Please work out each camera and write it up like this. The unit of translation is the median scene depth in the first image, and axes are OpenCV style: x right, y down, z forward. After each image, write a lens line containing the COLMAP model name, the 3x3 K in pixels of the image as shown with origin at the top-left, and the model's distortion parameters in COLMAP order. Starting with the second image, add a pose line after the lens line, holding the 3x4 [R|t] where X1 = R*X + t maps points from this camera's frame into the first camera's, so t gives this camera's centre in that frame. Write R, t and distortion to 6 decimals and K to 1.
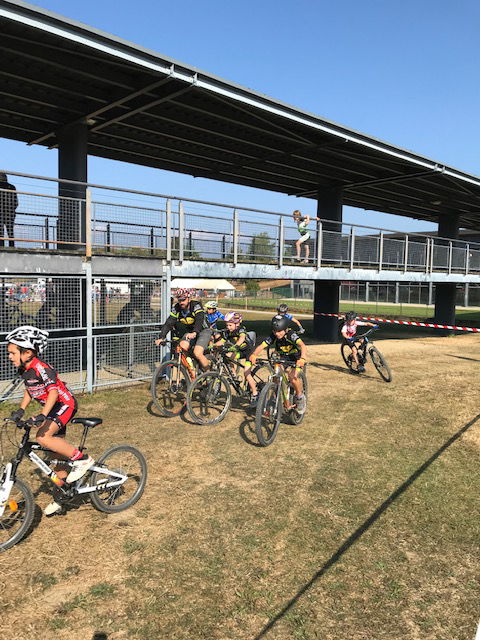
lens RADIAL K [[518.1, 0, 240.7], [0, 518.1, 319.2], [0, 0, 1]] dist [0.017329, -0.008094]
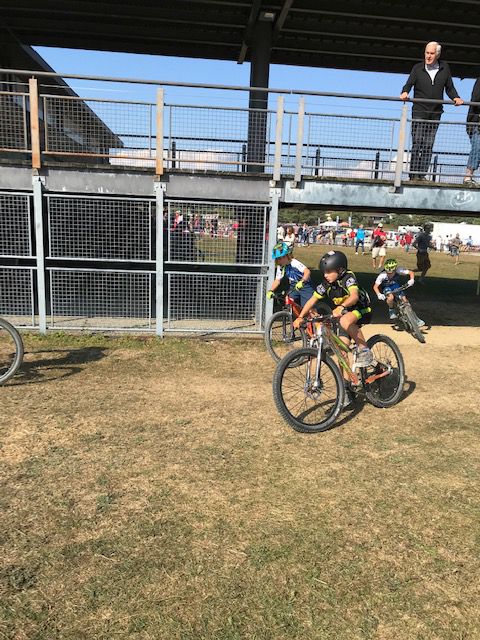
lens RADIAL K [[517.0, 0, 239.2], [0, 517.0, 316.5], [0, 0, 1]] dist [0.028696, -0.014167]
pose [[0.778264, 0.136048, -0.613022, 0.303430], [-0.078729, 0.989685, 0.119690, -0.005102], [0.622982, -0.044888, 0.780947, 0.376317]]
